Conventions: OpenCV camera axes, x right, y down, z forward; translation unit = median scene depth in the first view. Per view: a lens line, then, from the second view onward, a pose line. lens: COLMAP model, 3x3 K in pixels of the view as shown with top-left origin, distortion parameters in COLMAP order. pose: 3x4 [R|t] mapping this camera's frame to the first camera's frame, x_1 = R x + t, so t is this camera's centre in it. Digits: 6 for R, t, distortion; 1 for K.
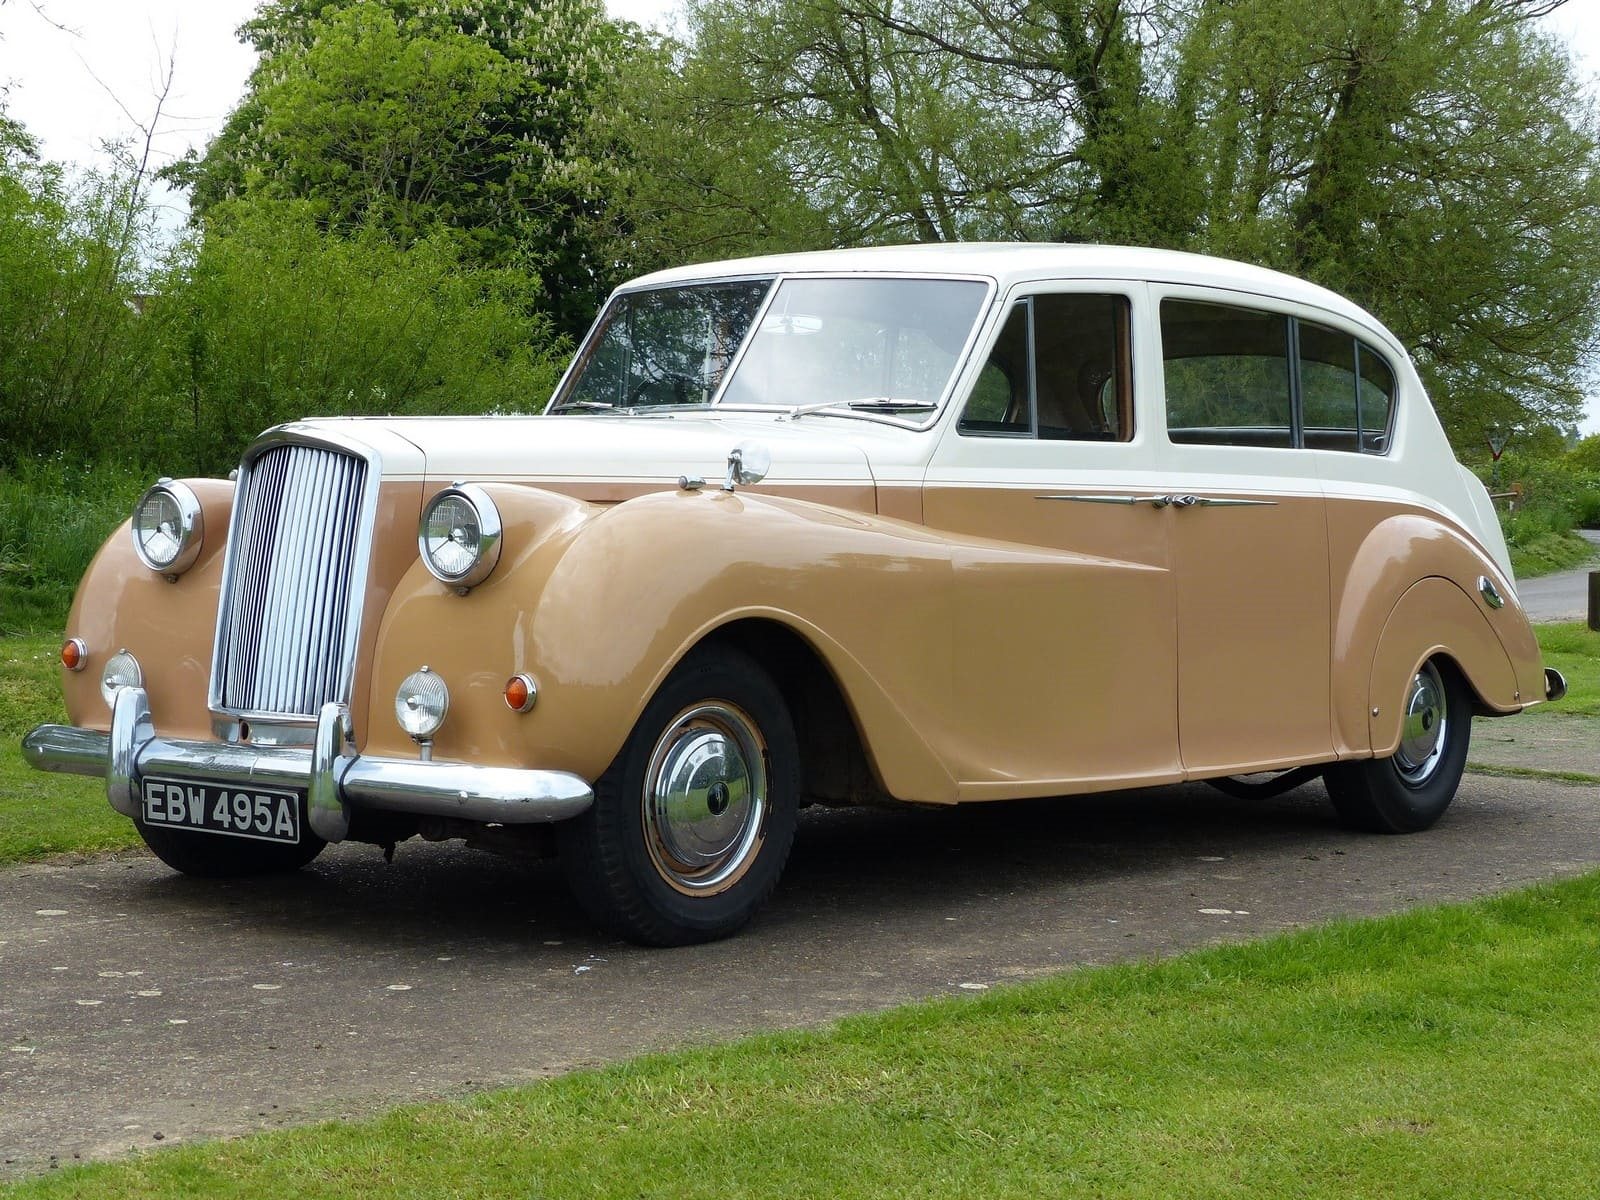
lens RADIAL K [[2990.9, 0, 800.0], [0, 2990.9, 600.0], [0, 0, 1]] dist [-0.013083, 0.008993]
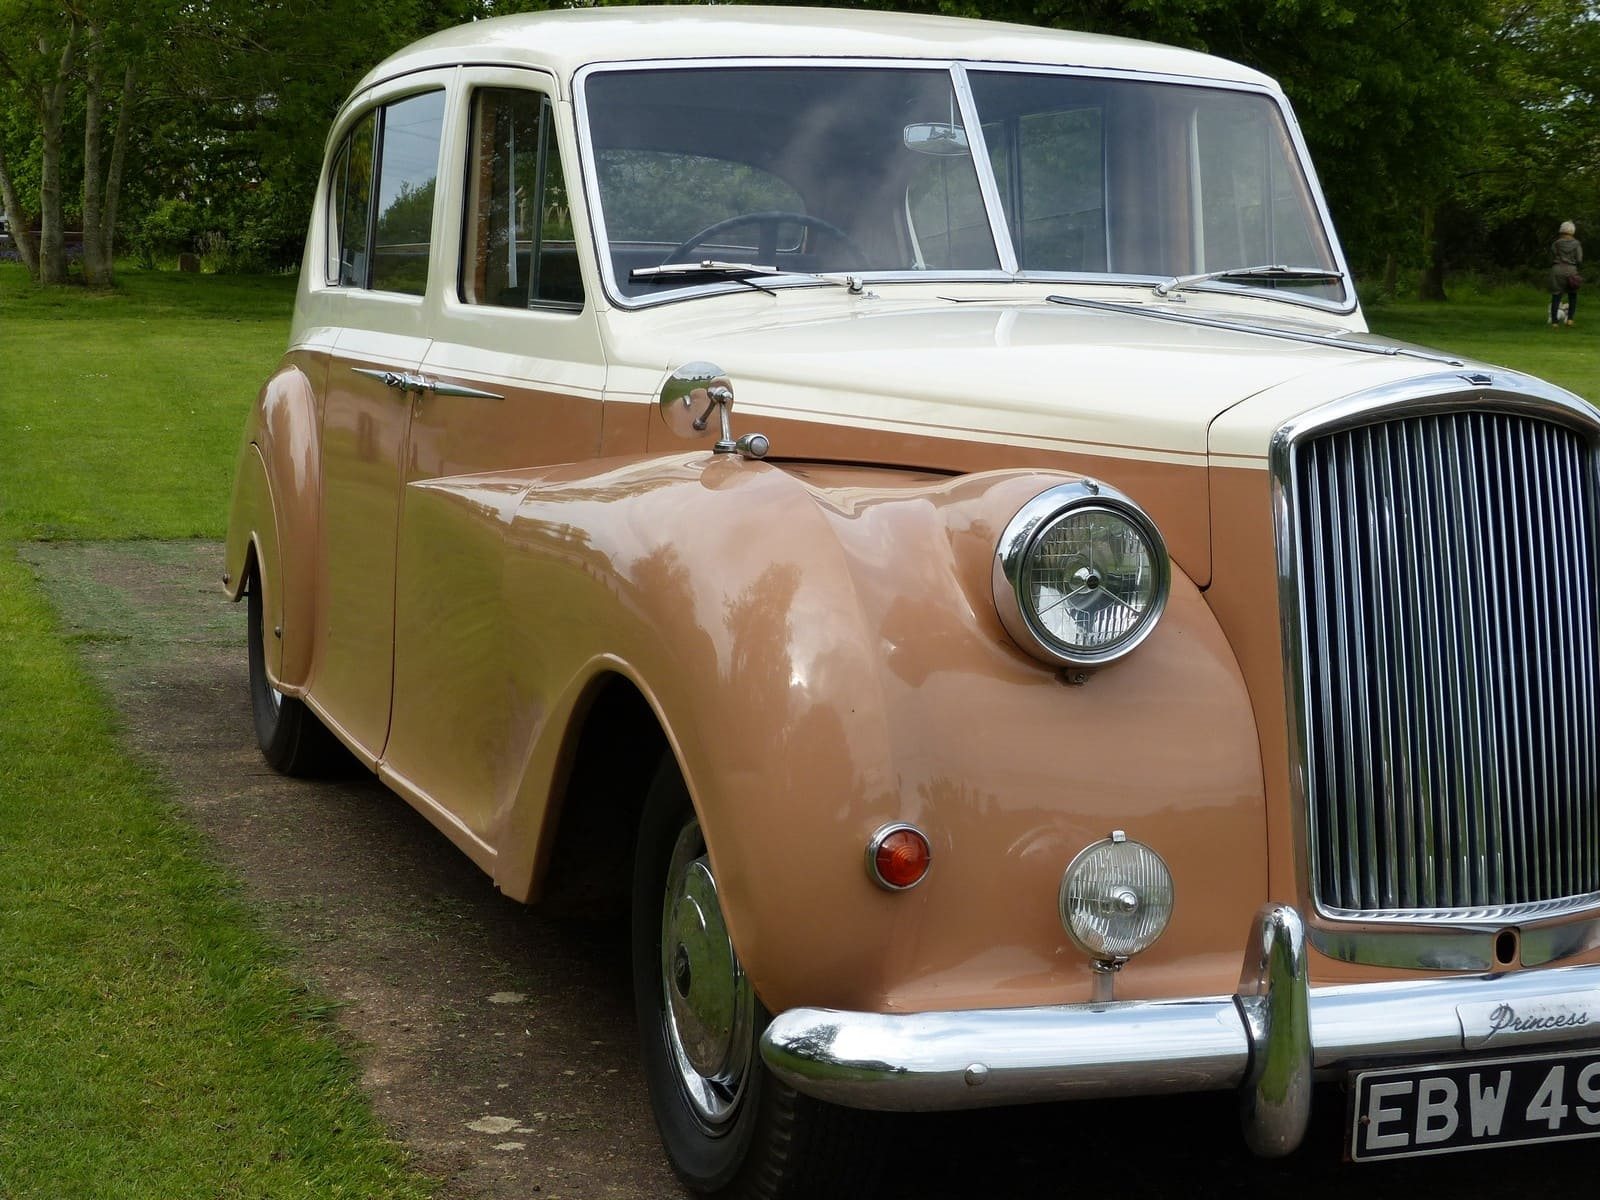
lens RADIAL K [[2990.9, 0, 800.0], [0, 2990.9, 600.0], [0, 0, 1]] dist [-0.013083, 0.008993]
pose [[0.532743, -0.116108, 0.838274, -0.694802], [0.026128, 0.992328, 0.120840, -0.086796], [-0.845874, -0.042474, 0.531690, 0.814013]]
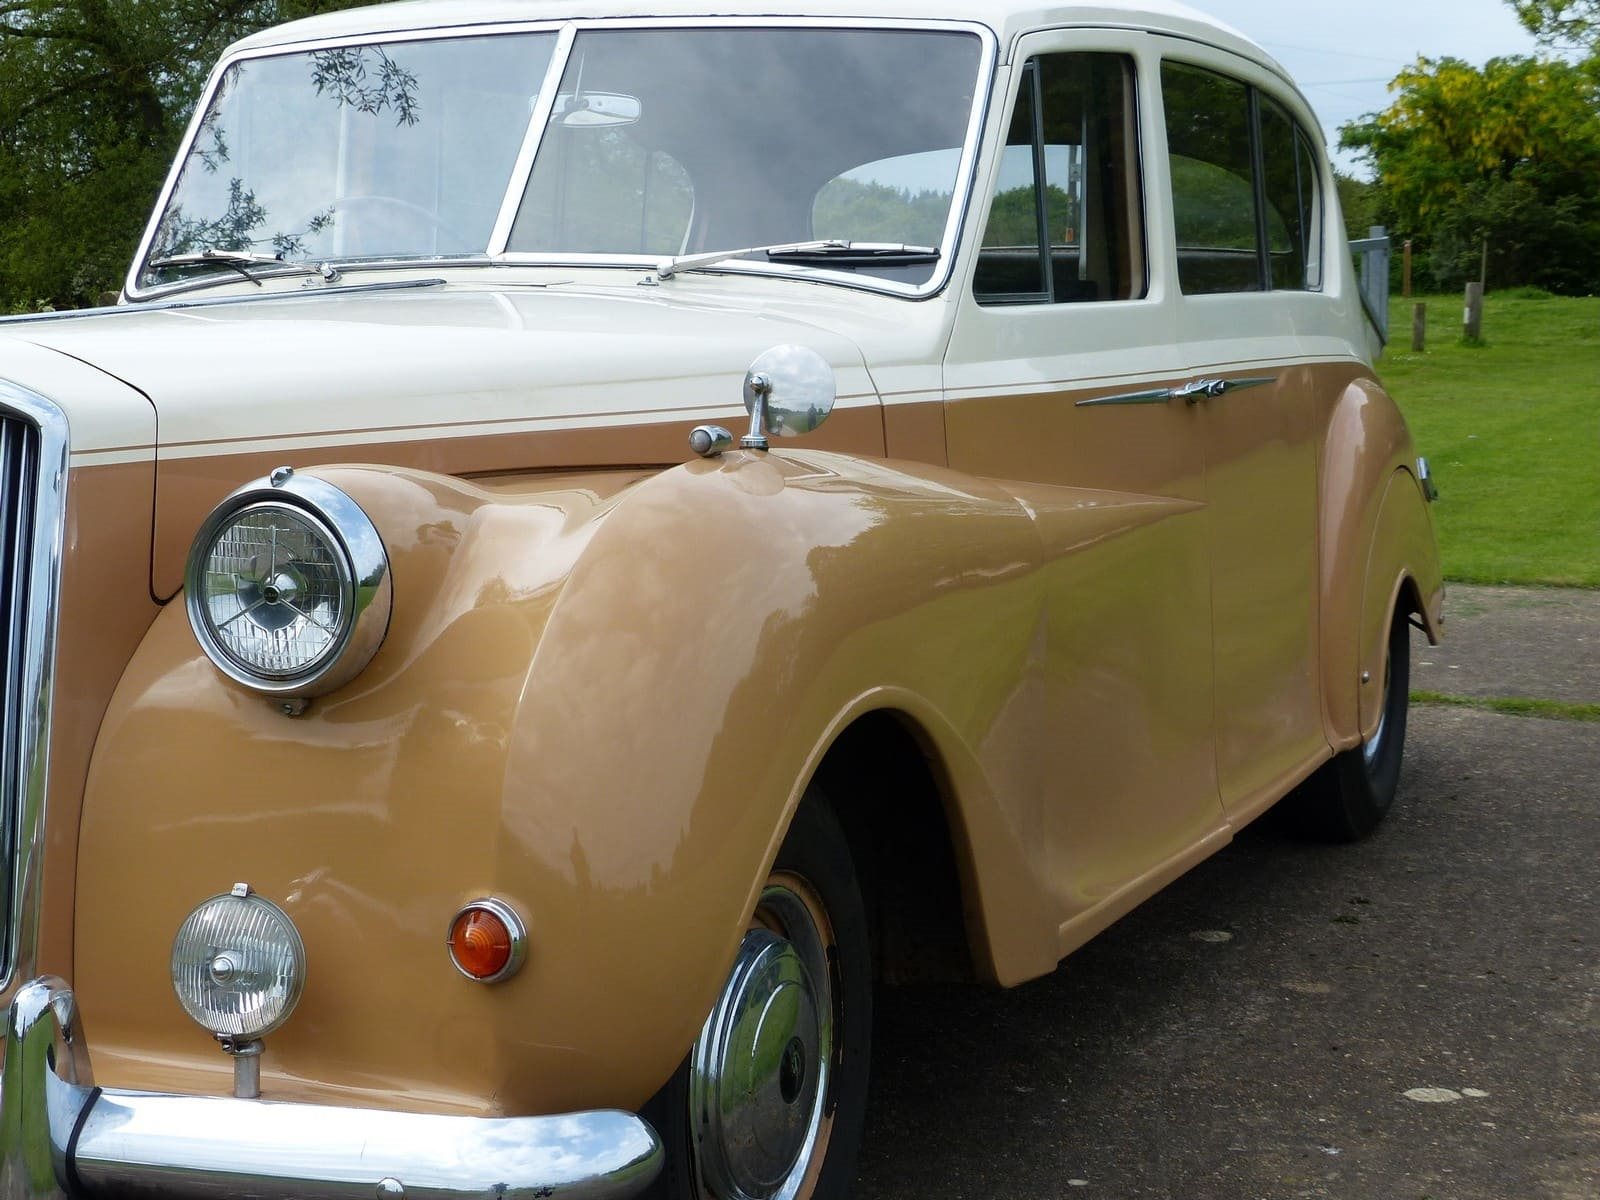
lens RADIAL K [[2990.9, 0, 800.0], [0, 2990.9, 600.0], [0, 0, 1]] dist [-0.013083, 0.008993]
pose [[0.954279, -0.058761, 0.293085, -0.166083], [0.036311, 0.996015, 0.081464, -0.052021], [-0.296704, -0.067097, 0.952610, 0.519132]]
